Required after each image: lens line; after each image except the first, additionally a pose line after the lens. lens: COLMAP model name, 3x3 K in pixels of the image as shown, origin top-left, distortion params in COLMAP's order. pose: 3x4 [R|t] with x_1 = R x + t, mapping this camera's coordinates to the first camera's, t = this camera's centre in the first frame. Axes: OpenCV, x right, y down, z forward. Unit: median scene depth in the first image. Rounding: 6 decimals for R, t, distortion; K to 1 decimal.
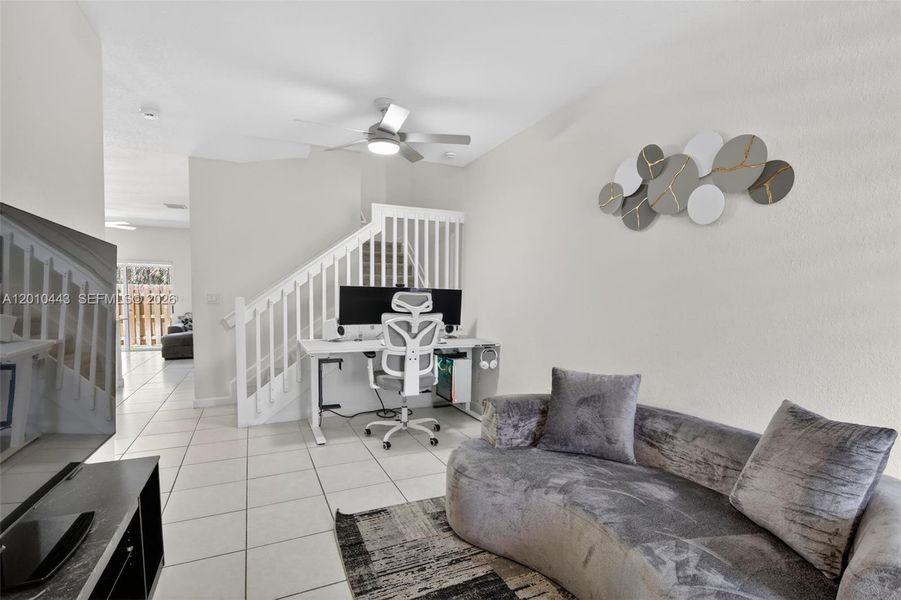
lens RADIAL K [[423.1, 0, 464.0], [0, 423.1, 322.6], [0, 0, 1]] dist [-0.032514, 0.004310]
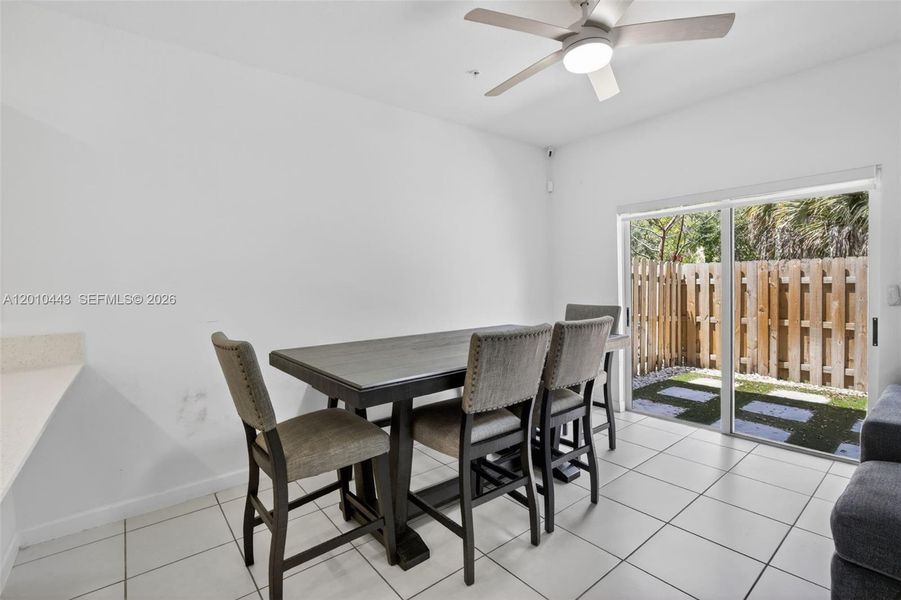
lens RADIAL K [[423.1, 0, 457.5], [0, 423.1, 291.9], [0, 0, 1]] dist [-0.032514, 0.004310]
pose [[0.223776, 0.014007, -0.974540, -1.304928], [-0.046517, 0.998911, 0.003676, -0.126335], [0.973530, 0.044510, 0.224183, 1.753743]]
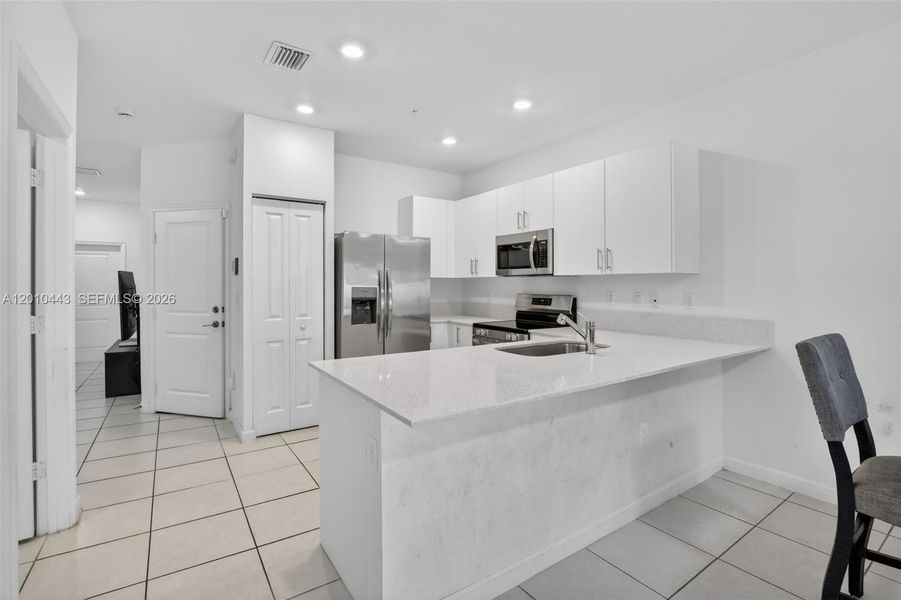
lens RADIAL K [[423.1, 0, 460.6], [0, 423.1, 284.6], [0, 0, 1]] dist [-0.032514, 0.004310]
pose [[-0.988694, -0.003500, -0.149906, -1.349736], [-0.013998, 0.997516, 0.069035, -0.151018], [0.149292, 0.070353, -0.986287, 2.009401]]
